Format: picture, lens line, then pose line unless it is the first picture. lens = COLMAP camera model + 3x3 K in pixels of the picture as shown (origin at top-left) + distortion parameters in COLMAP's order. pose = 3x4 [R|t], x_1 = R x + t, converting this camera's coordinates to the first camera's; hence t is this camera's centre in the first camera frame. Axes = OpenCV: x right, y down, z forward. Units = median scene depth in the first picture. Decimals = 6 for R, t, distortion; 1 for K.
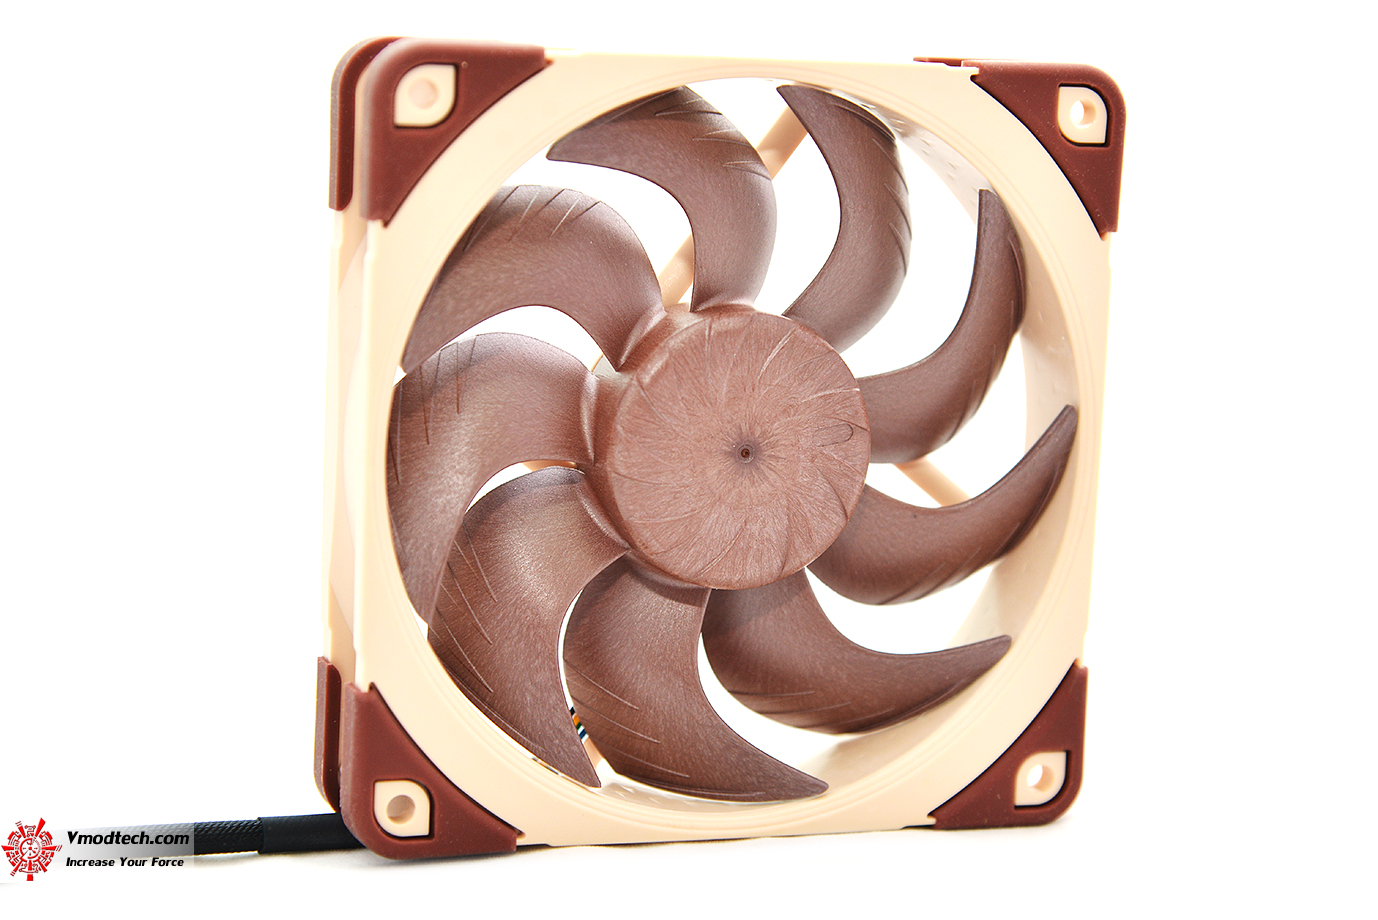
lens RADIAL K [[3163.1, 0, 677.9], [0, 3163.1, 453.1], [0, 0, 1]] dist [0.425660, 0.000000]
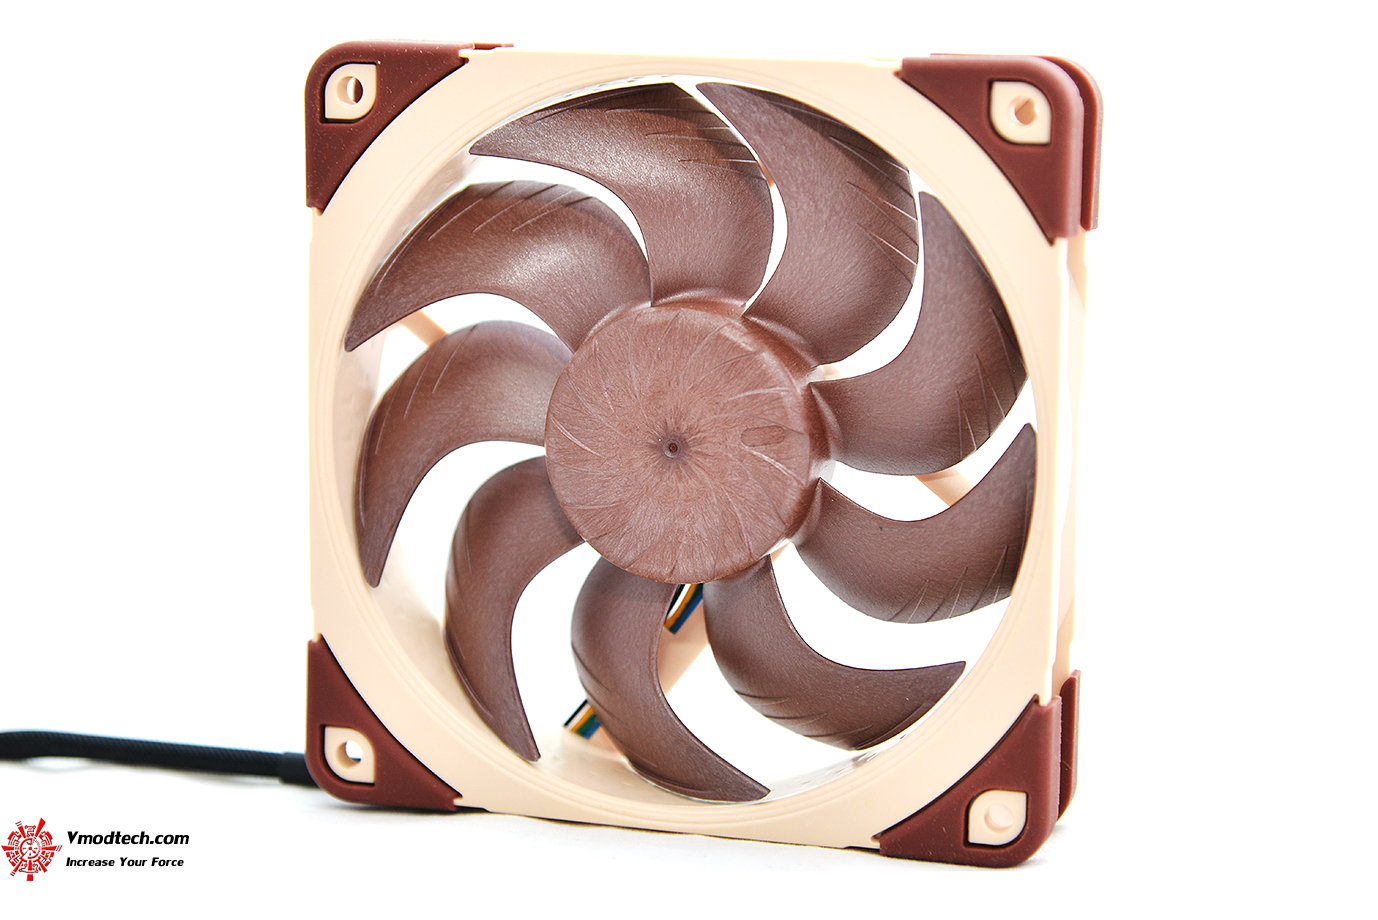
lens RADIAL K [[3163.1, 0, 691.8], [0, 3163.1, 453.6], [0, 0, 1]] dist [0.425660, 0.000000]
pose [[0.796666, 0.060915, -0.601343, 0.626972], [-0.069293, 0.997553, 0.009251, -0.007813], [0.600435, 0.034299, 0.798938, 0.198913]]
